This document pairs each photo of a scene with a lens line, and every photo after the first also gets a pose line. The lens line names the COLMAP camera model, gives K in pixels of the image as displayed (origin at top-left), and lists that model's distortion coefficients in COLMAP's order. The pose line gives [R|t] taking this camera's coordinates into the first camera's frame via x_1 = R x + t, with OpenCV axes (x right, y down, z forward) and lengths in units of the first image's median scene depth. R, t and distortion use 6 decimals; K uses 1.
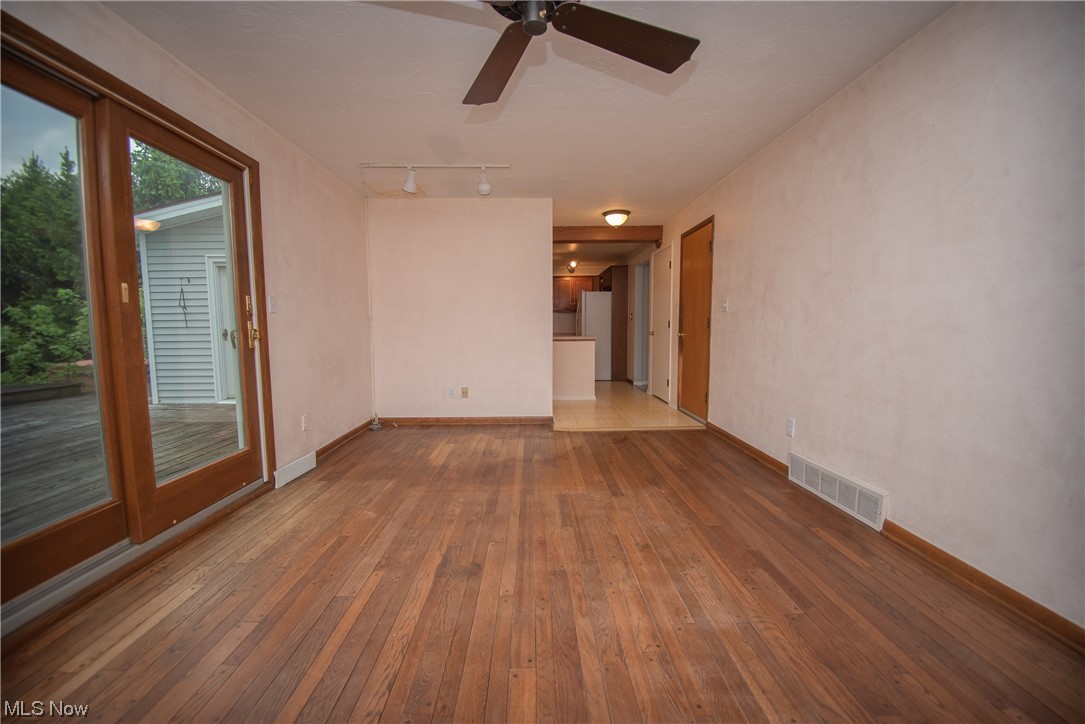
lens RADIAL K [[441.9, 0, 540.3], [0, 441.9, 366.1], [0, 0, 1]] dist [-0.000253, -0.016502]
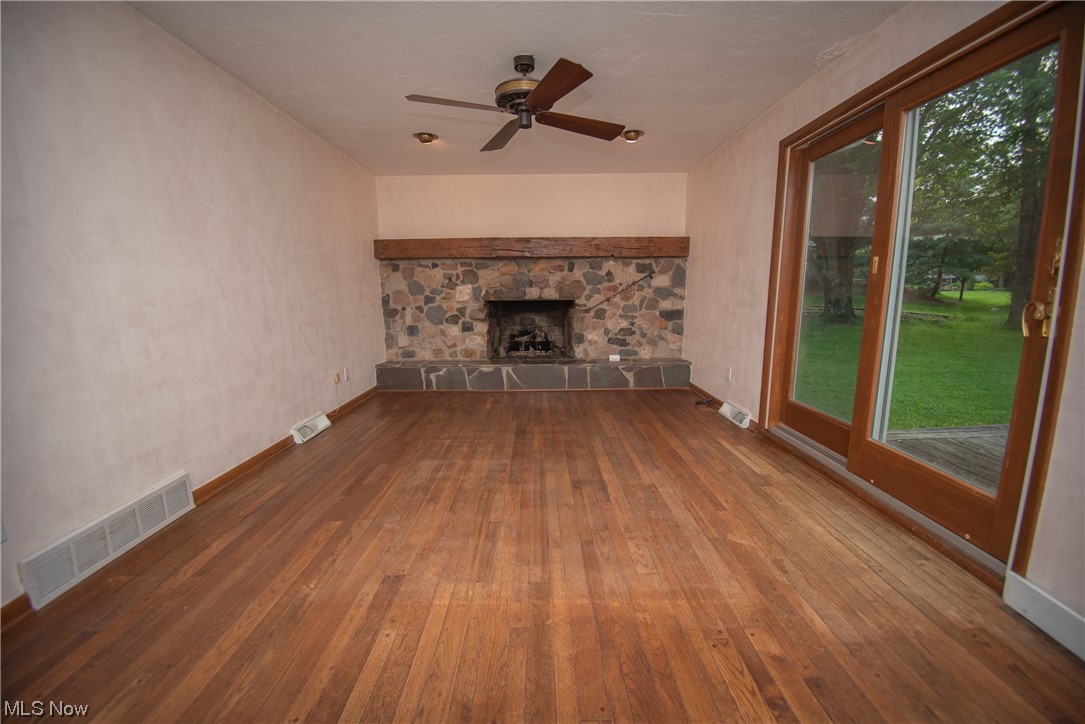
lens RADIAL K [[441.9, 0, 540.3], [0, 441.9, 366.1], [0, 0, 1]] dist [-0.000253, -0.016502]
pose [[-0.999817, 0.013153, 0.013886, -0.053839], [0.016239, 0.967337, 0.252972, -0.190519], [-0.010105, 0.253151, -0.967374, 1.934083]]
